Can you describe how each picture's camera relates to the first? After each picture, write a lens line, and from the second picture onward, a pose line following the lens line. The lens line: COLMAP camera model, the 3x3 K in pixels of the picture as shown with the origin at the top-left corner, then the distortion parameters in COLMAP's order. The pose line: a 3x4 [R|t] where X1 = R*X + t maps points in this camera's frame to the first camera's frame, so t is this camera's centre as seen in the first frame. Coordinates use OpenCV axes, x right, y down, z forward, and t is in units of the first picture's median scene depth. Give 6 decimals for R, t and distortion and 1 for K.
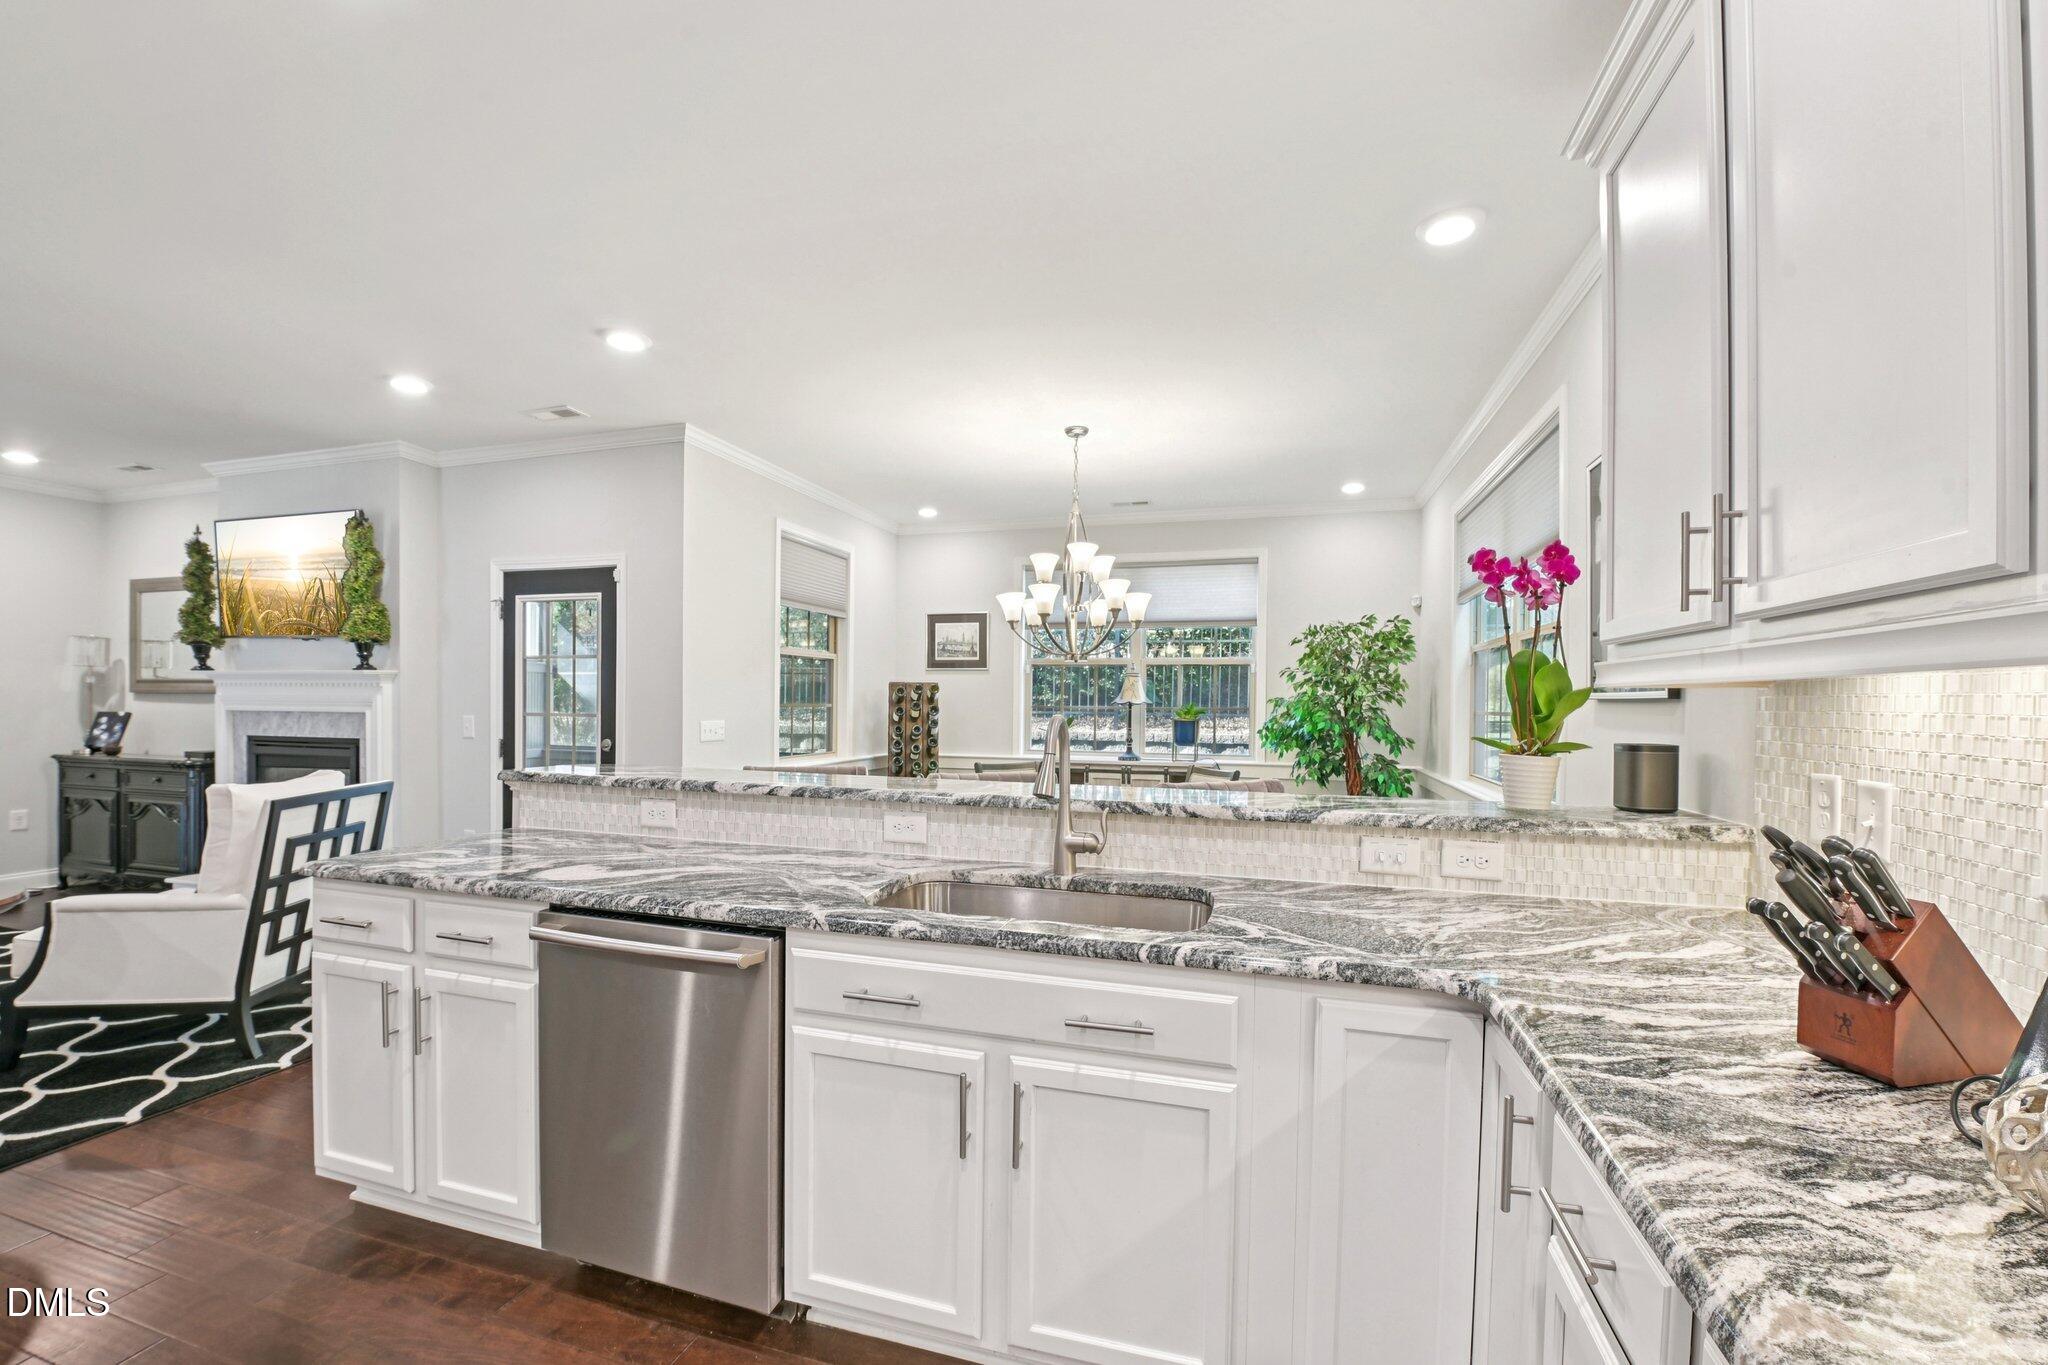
lens RADIAL K [[834.1, 0, 1029.7], [0, 834.1, 691.3], [0, 0, 1]] dist [-0.010671, 0.000197]
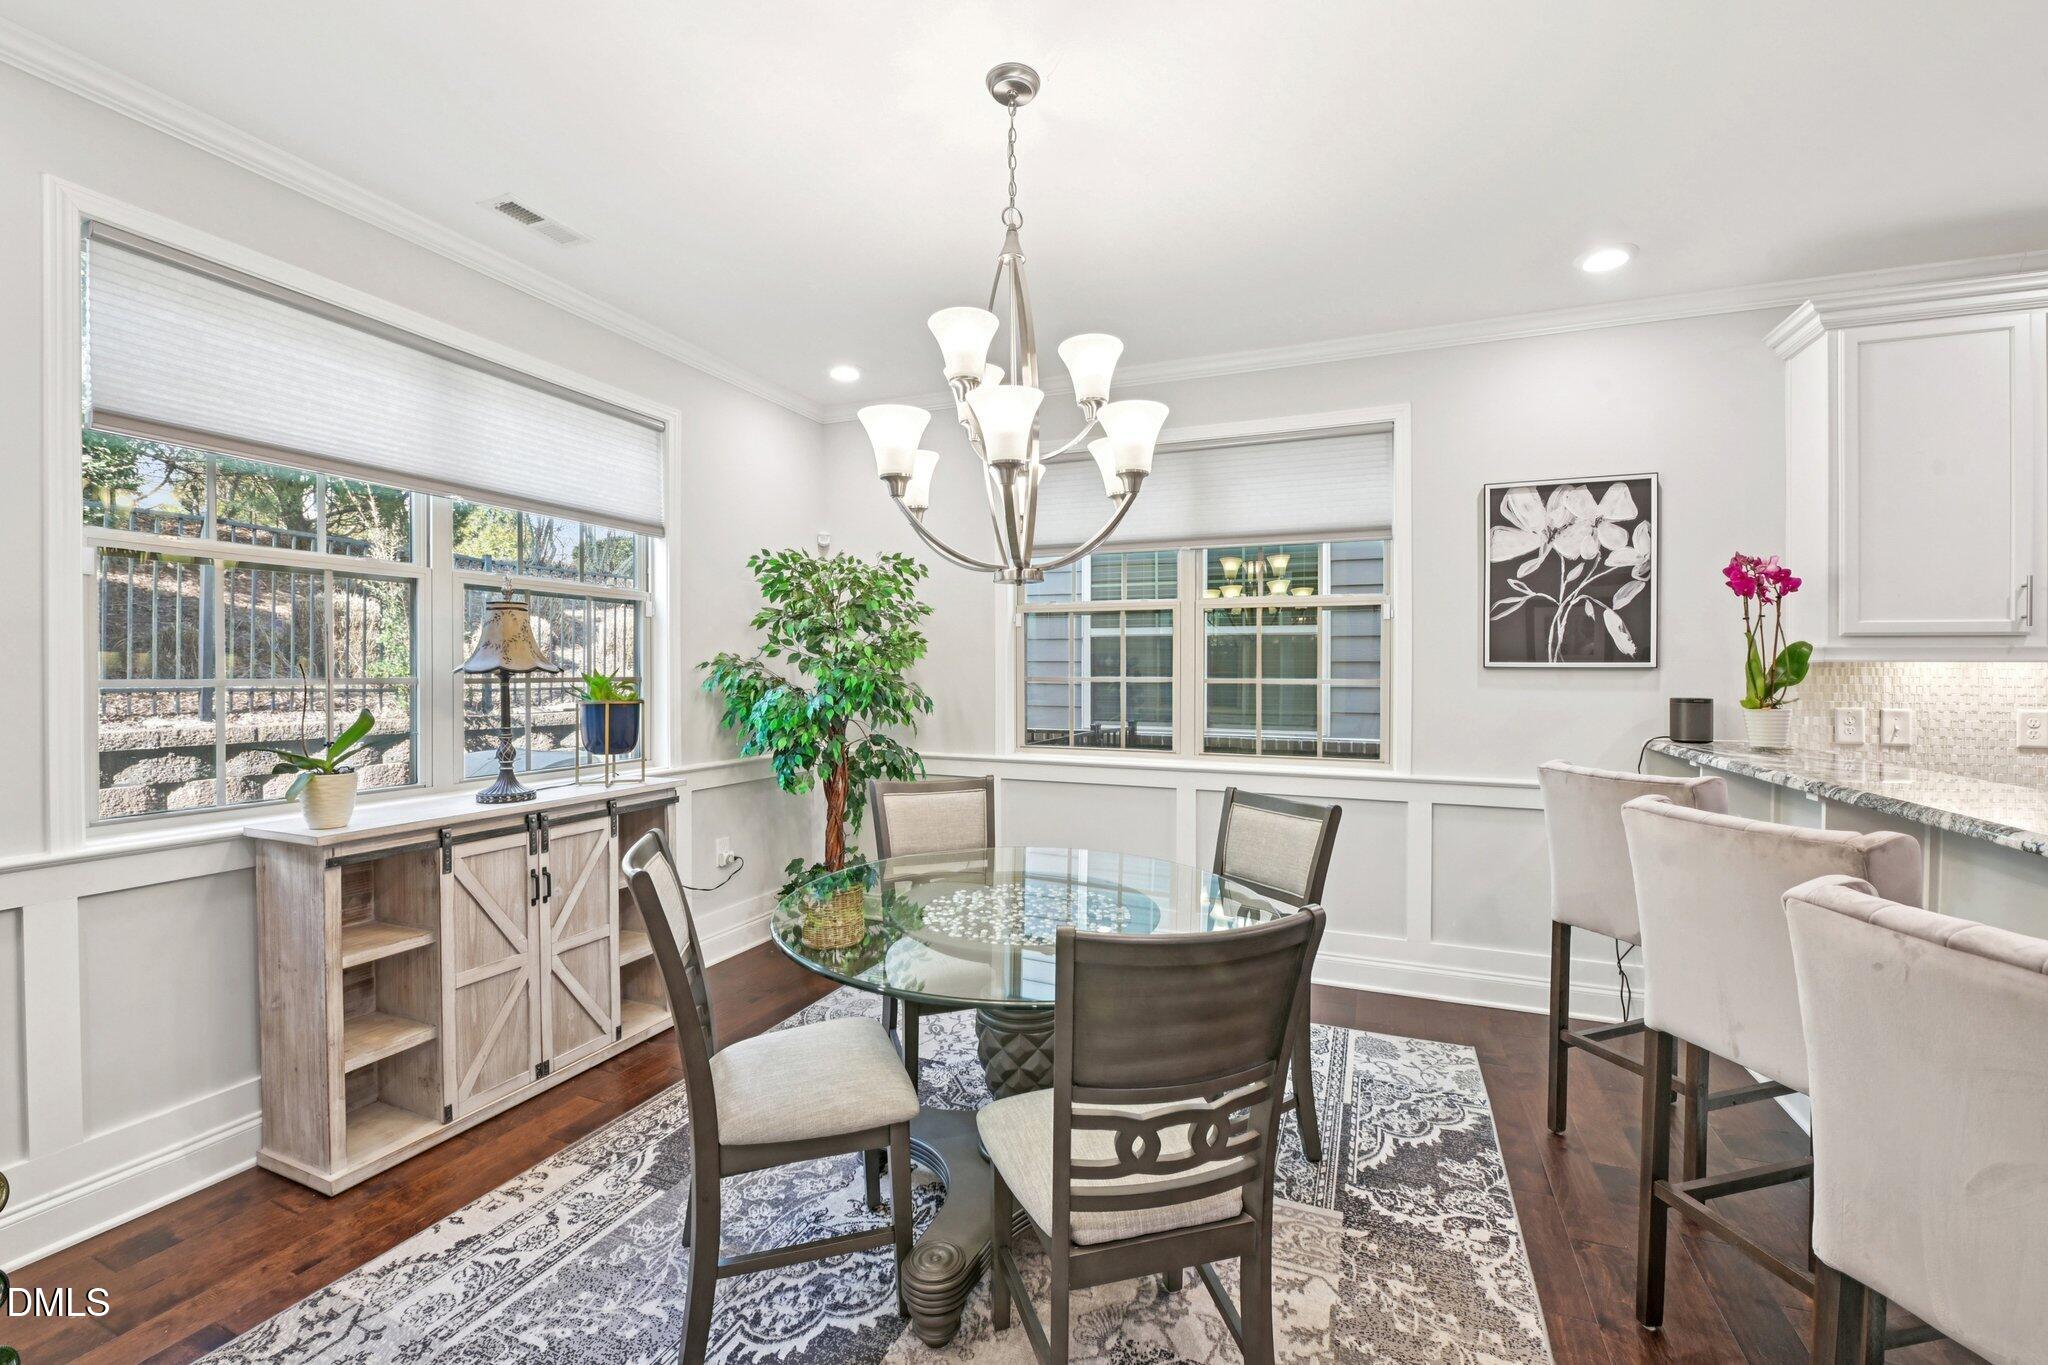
lens RADIAL K [[834.1, 0, 1033.5], [0, 834.1, 679.9], [0, 0, 1]] dist [-0.010671, 0.000197]
pose [[0.075586, -0.019166, 0.996955, -0.358557], [-0.015257, 0.999676, 0.020375, 0.007478], [-0.997023, -0.016751, 0.075269, 0.835589]]
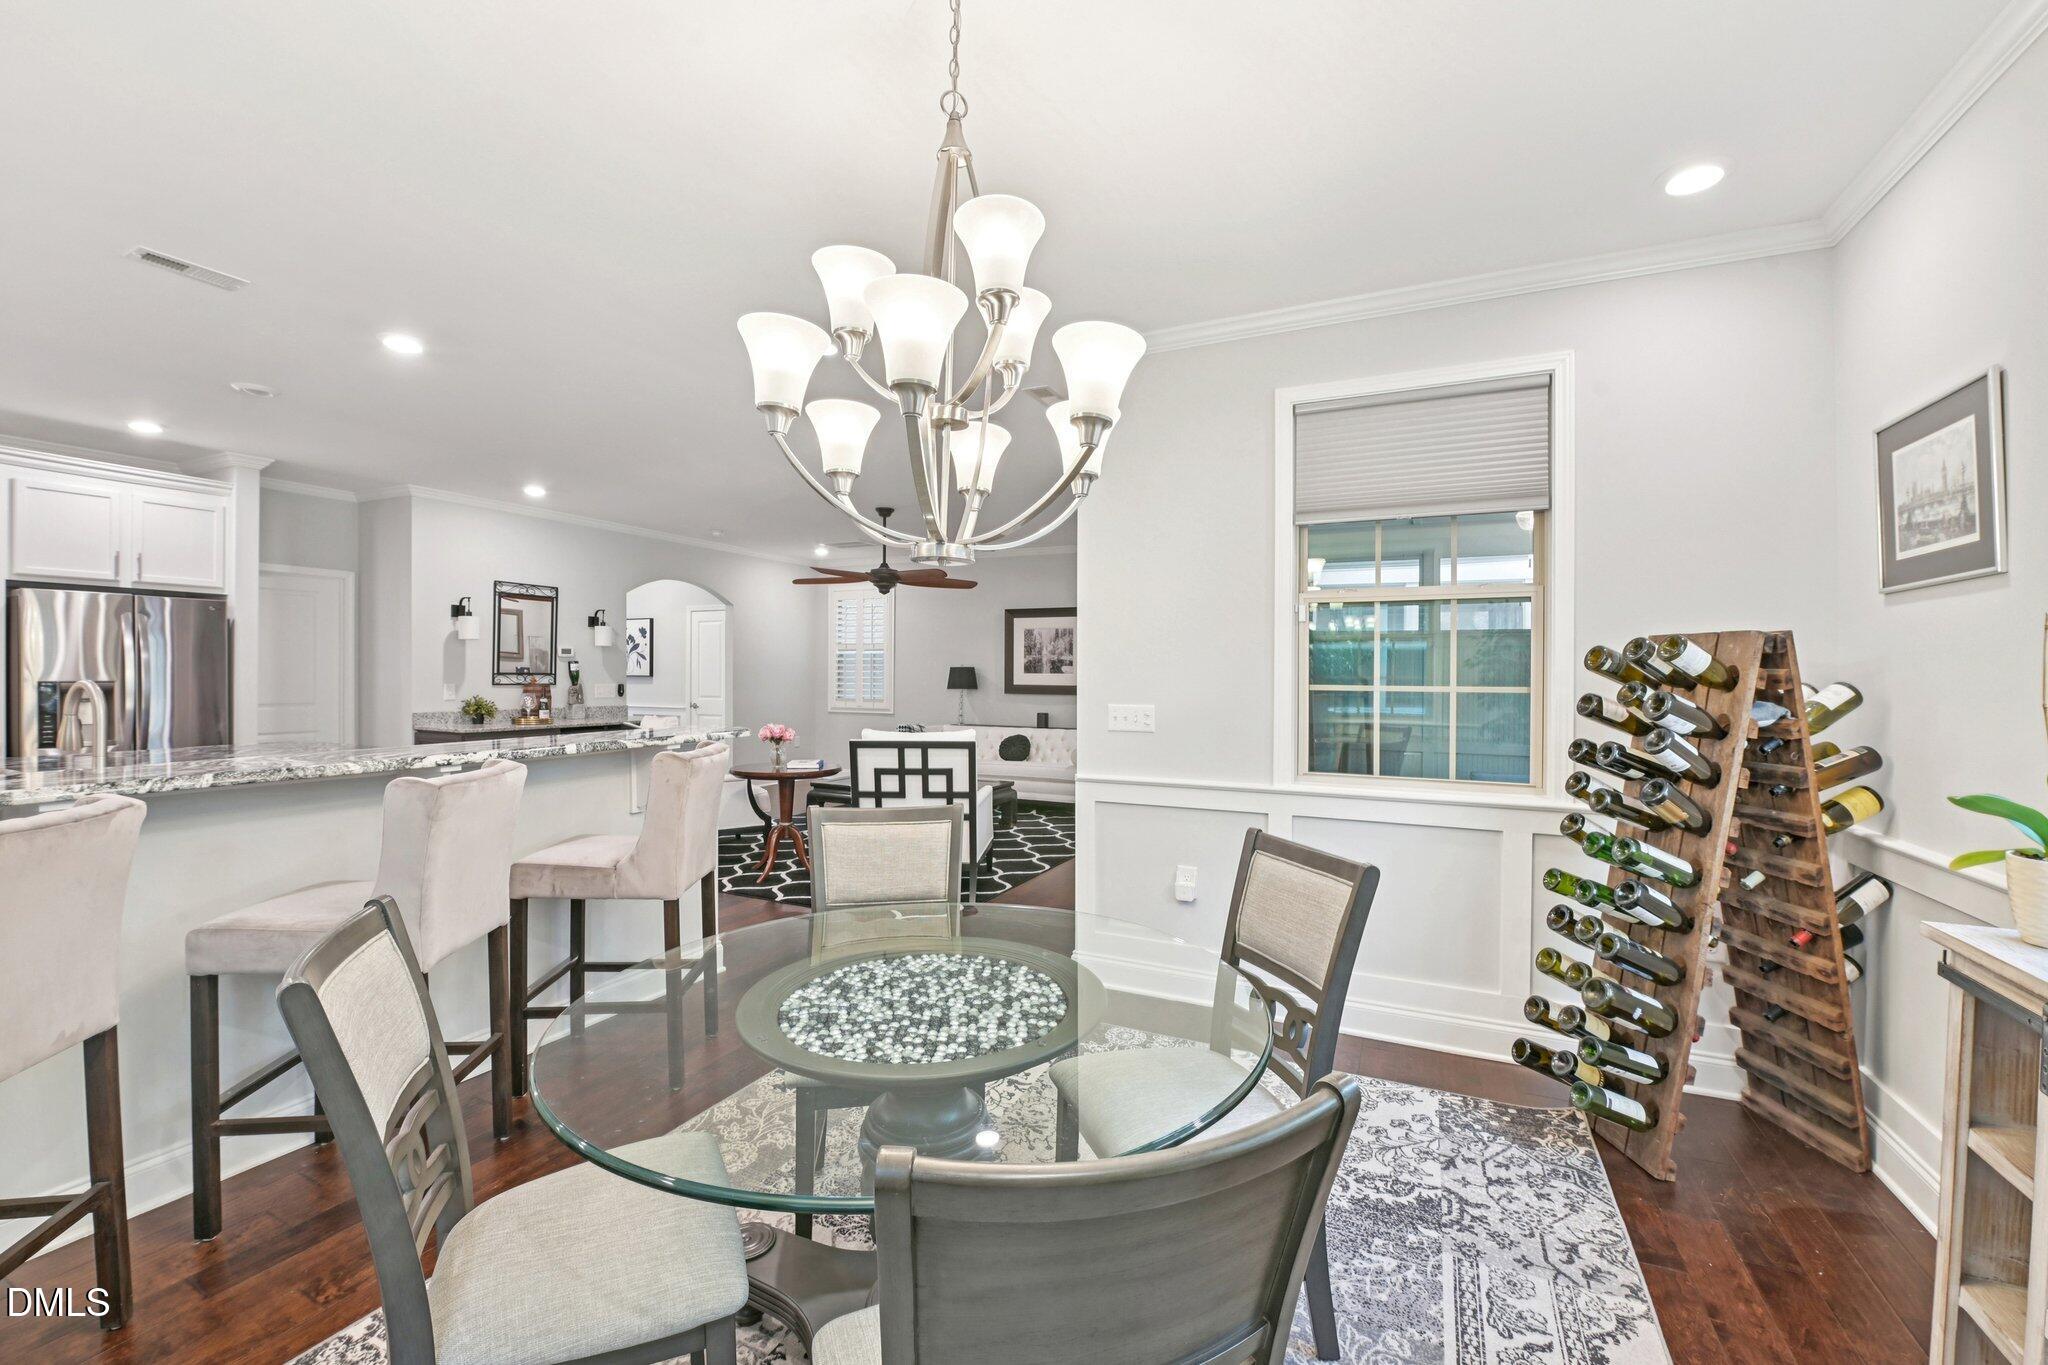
lens RADIAL K [[834.1, 0, 1023.9], [0, 834.1, 685.1], [0, 0, 1]] dist [-0.010671, 0.000197]
pose [[-0.136404, 0.002024, -0.990651, 0.471597], [0.007370, 0.999972, 0.001028, 0.016297], [0.990626, -0.007160, -0.136415, 0.965875]]
